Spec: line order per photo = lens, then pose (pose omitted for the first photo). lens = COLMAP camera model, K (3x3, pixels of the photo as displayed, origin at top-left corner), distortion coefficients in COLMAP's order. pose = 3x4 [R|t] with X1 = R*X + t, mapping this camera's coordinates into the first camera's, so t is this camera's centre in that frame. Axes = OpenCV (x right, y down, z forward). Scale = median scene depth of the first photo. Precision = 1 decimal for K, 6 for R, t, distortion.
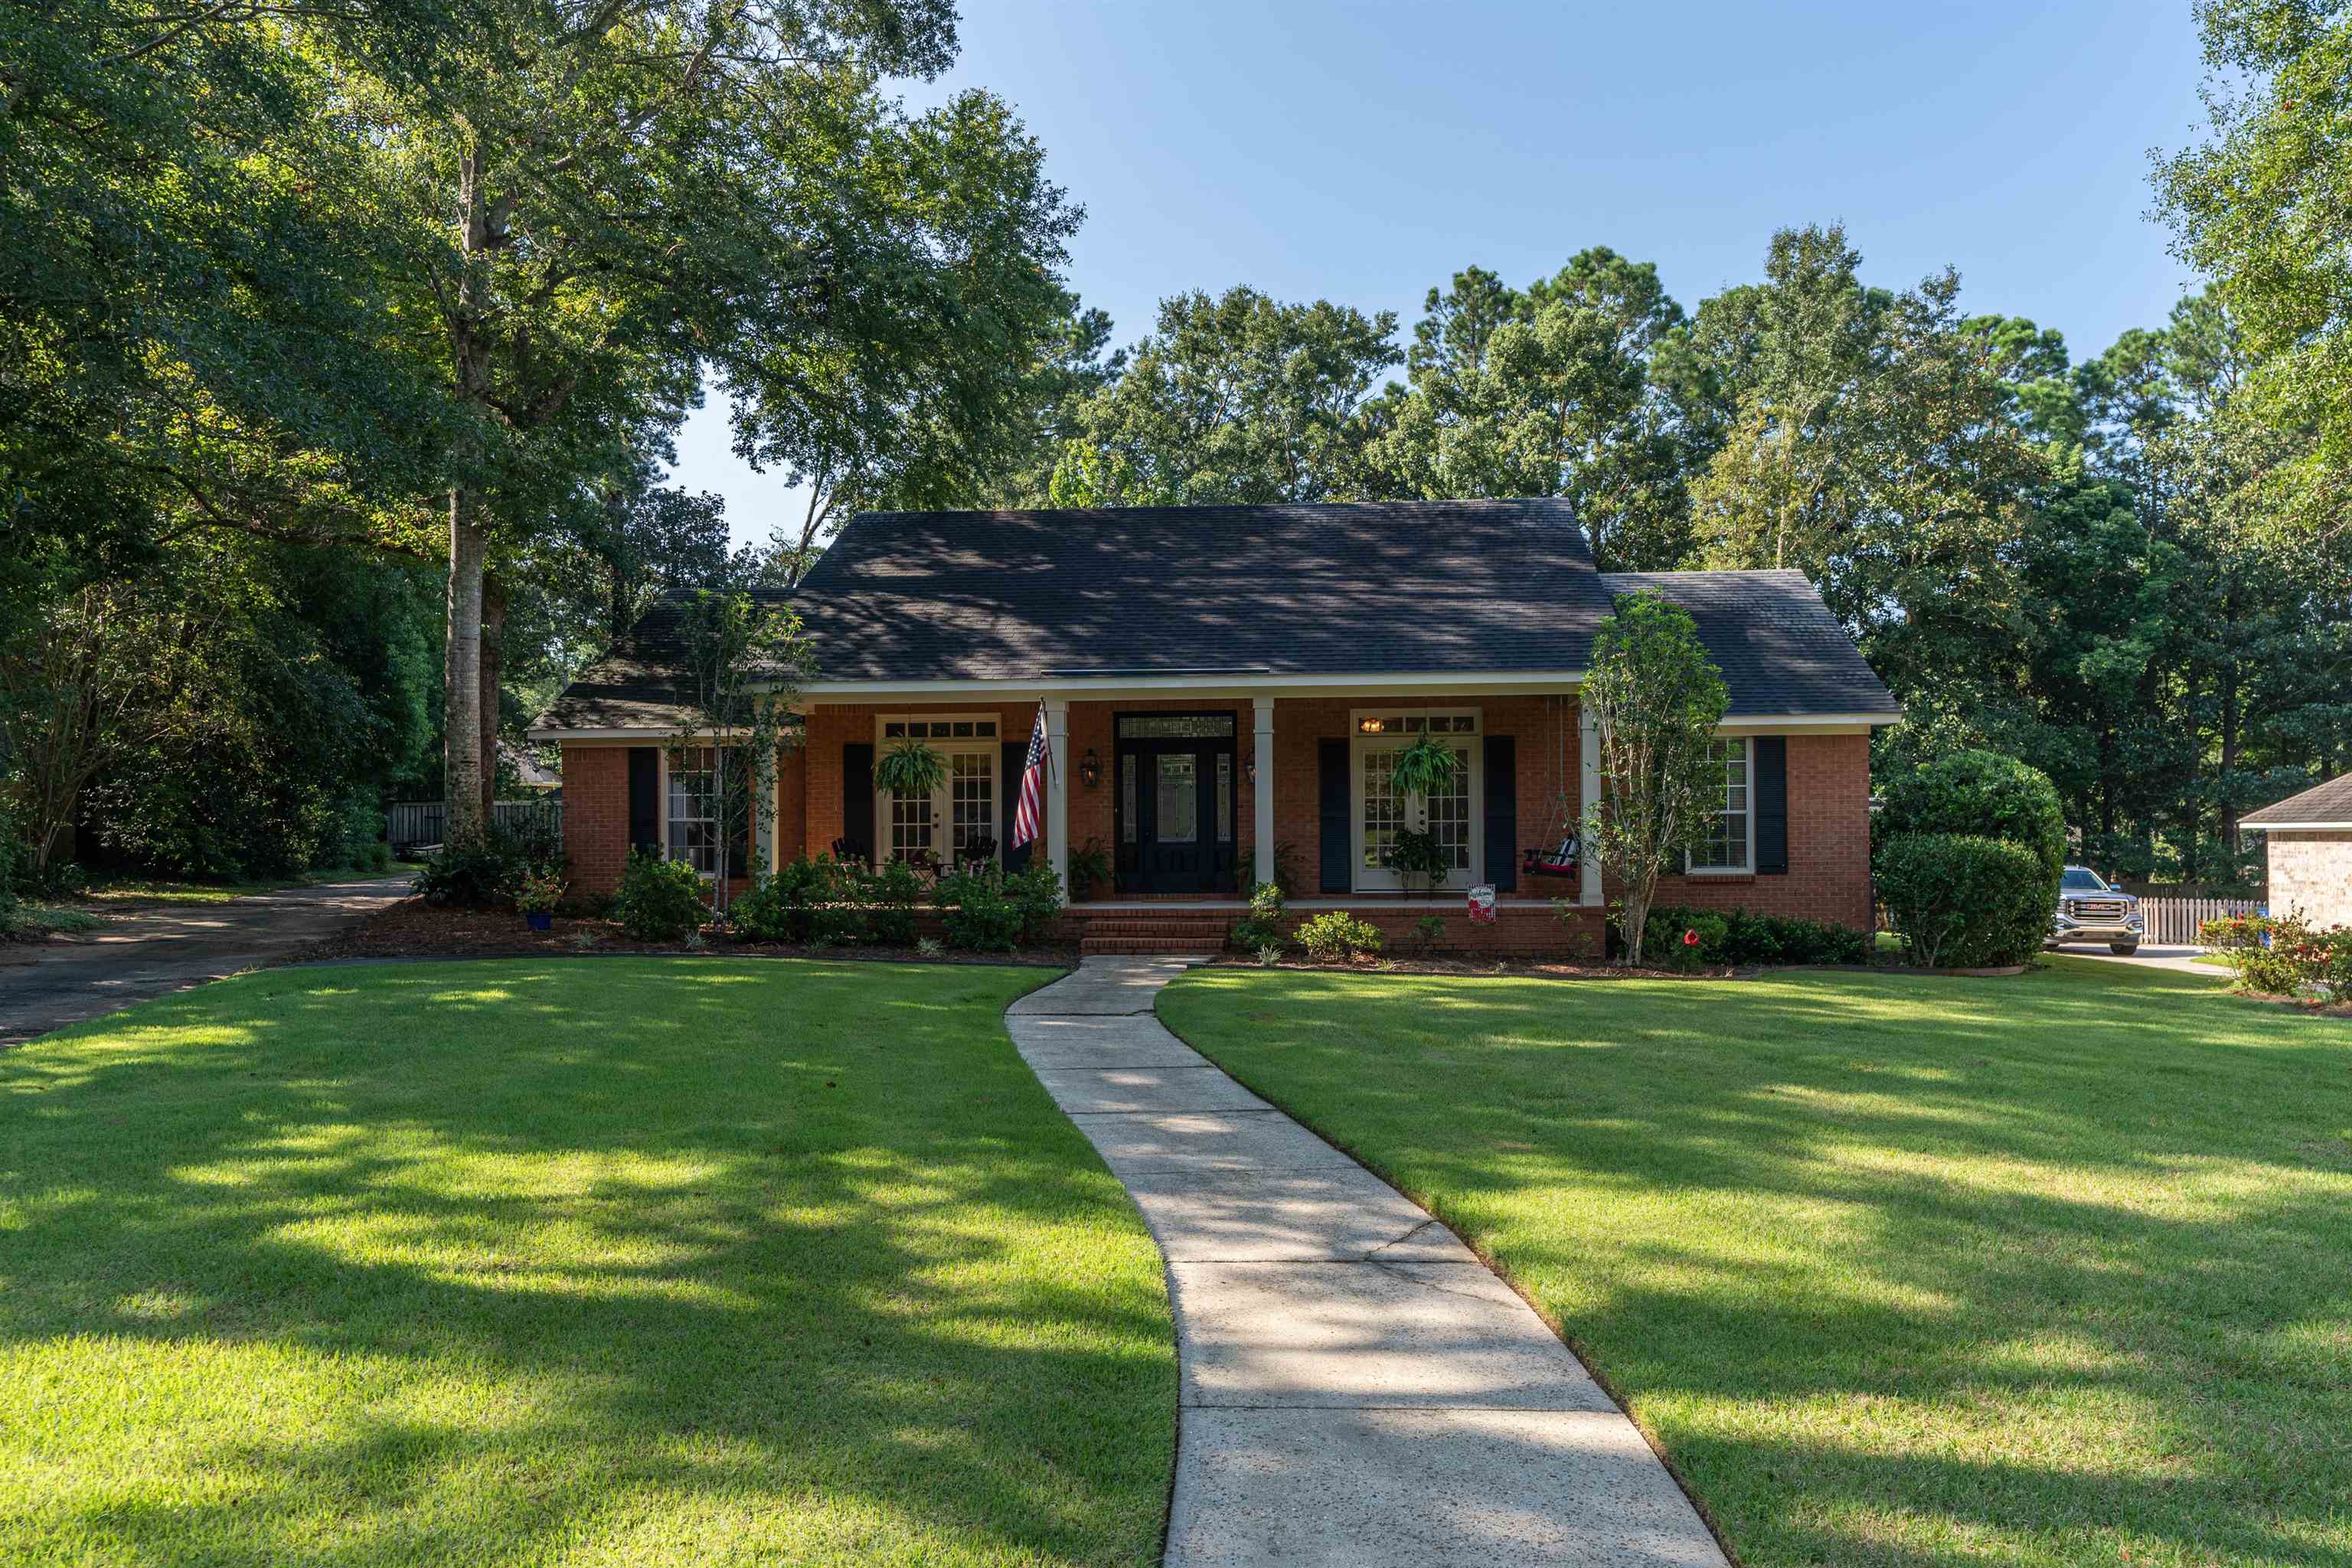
lens RADIAL K [[1579.4, 0, 1176.3], [0, 1579.4, 793.5], [0, 0, 1]] dist [-0.010803, 0.000153]
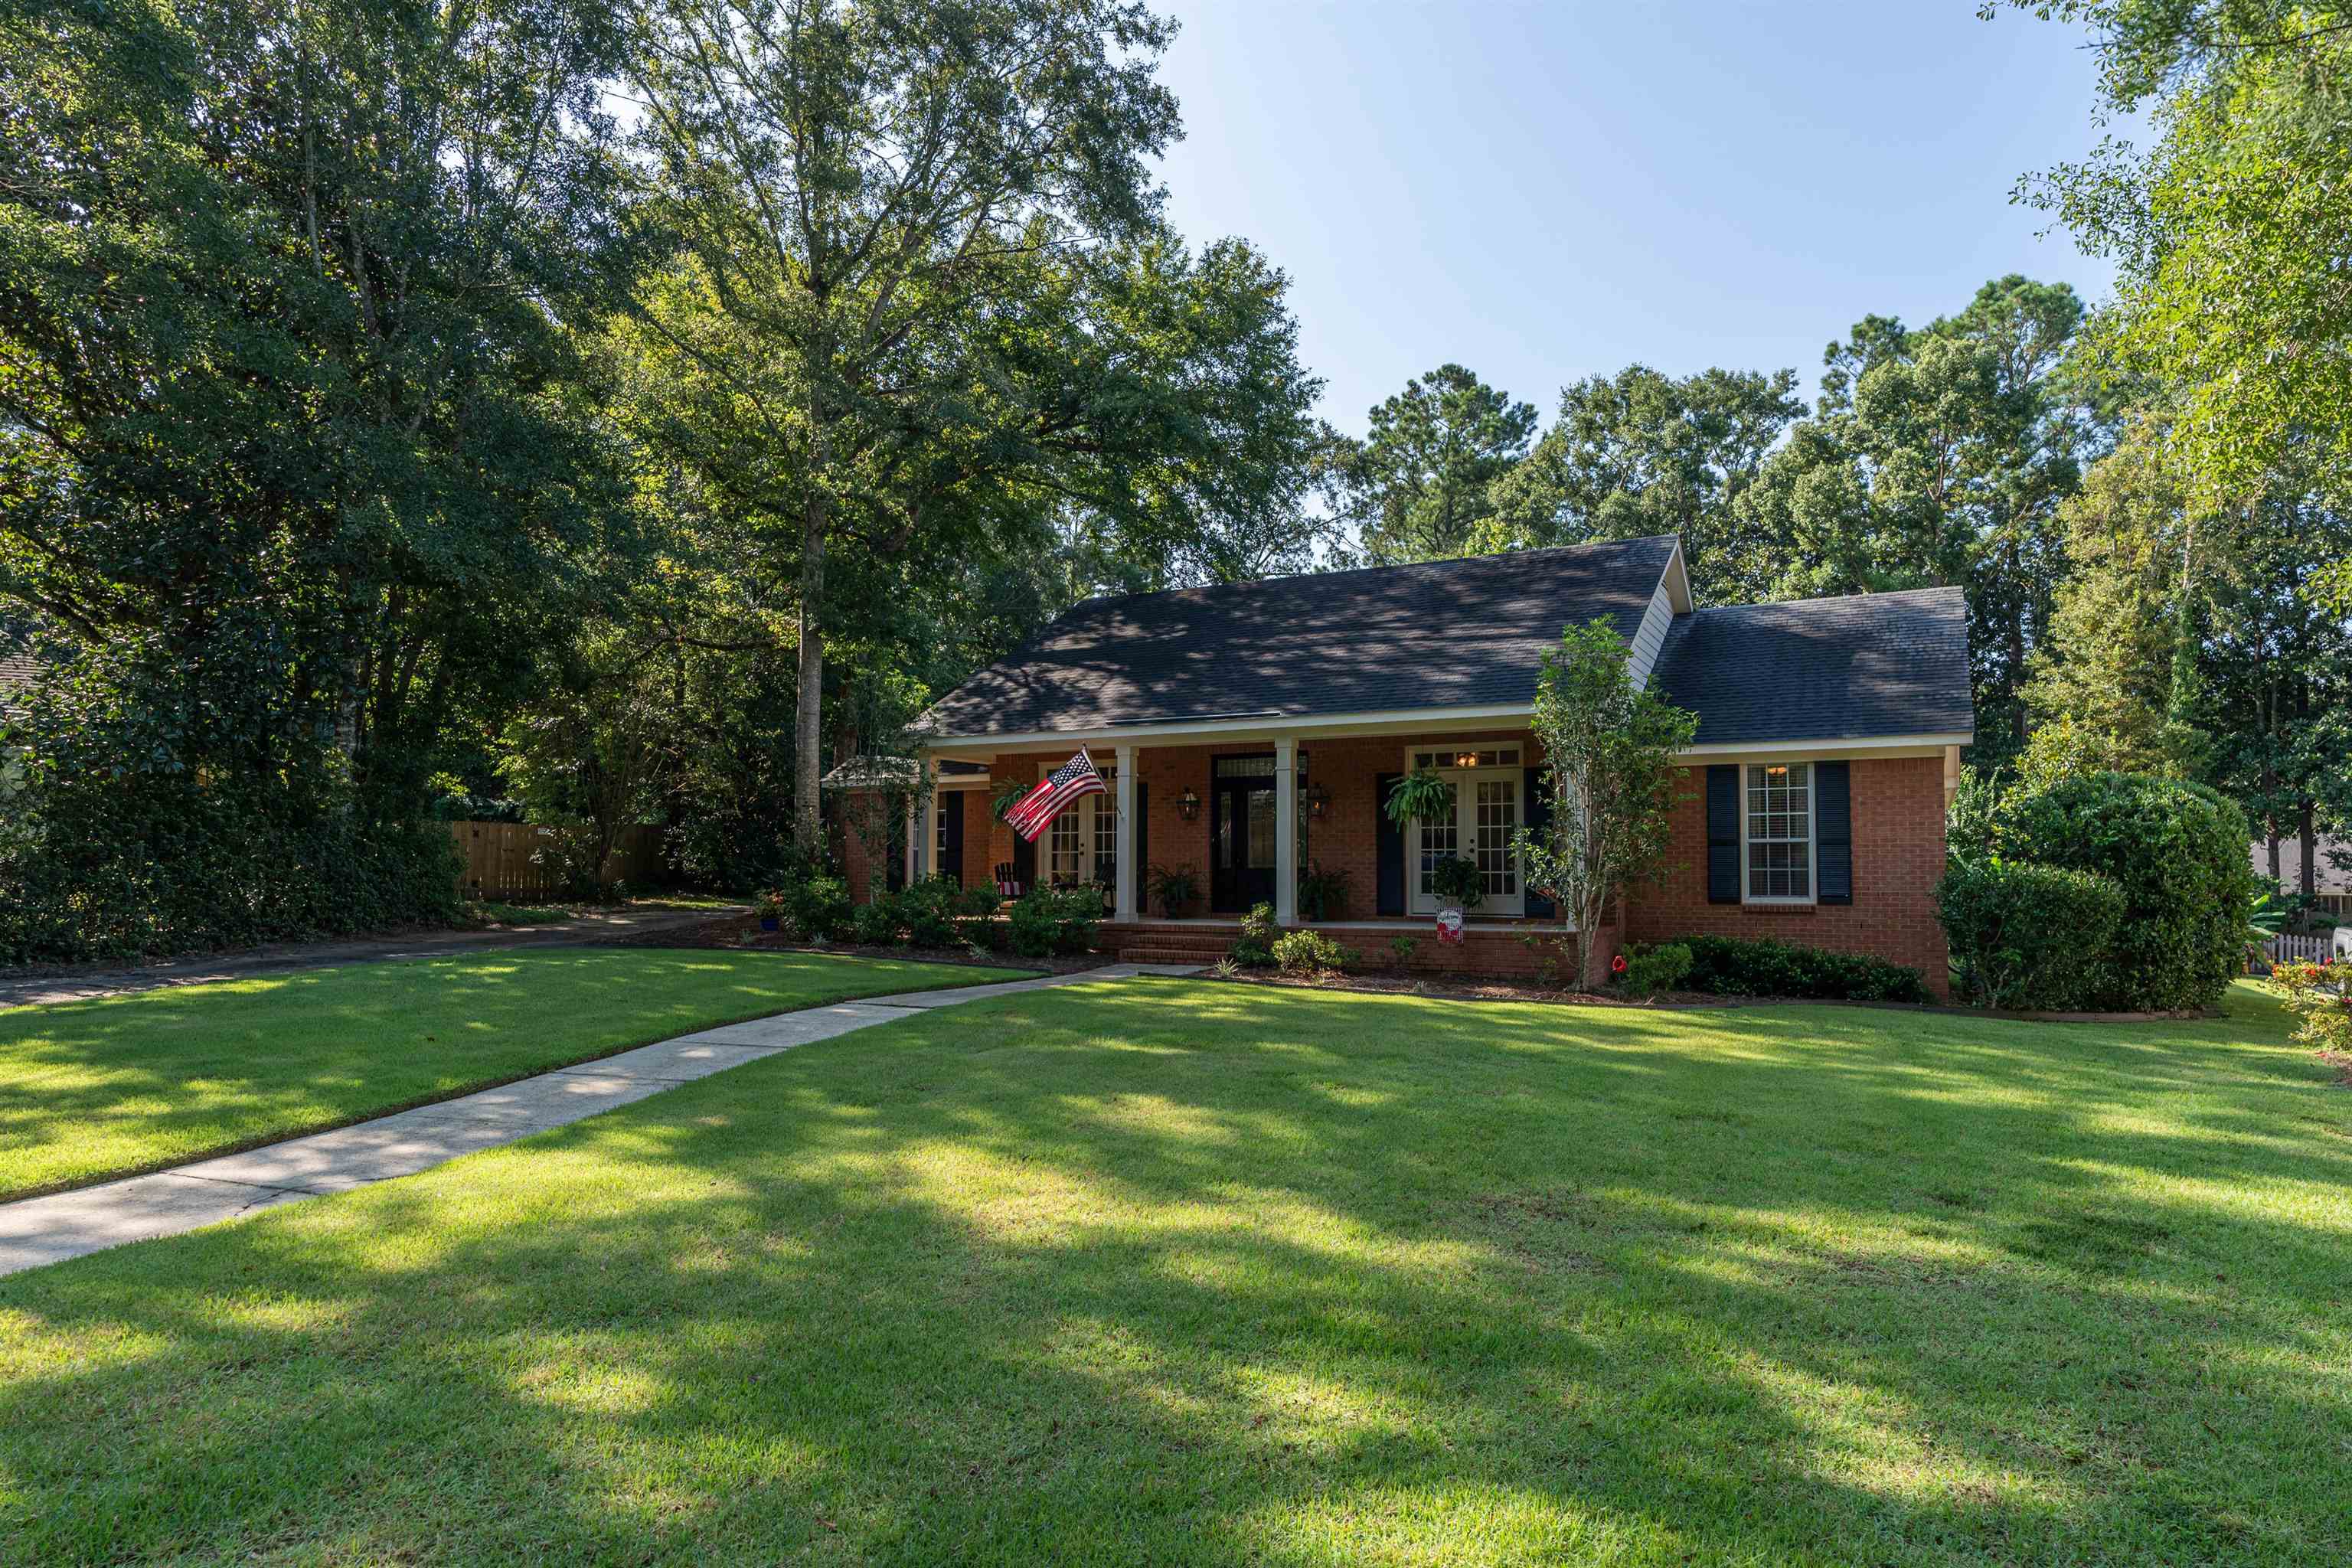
lens RADIAL K [[1344.4, 0, 1177.4], [0, 1344.4, 789.6], [0, 0, 1]] dist [-0.012796, 0.001184]
pose [[0.916488, -0.017900, -0.399662, 0.219767], [0.004588, 0.999403, -0.034241, 0.004753], [0.400036, 0.029548, 0.916023, 0.058247]]
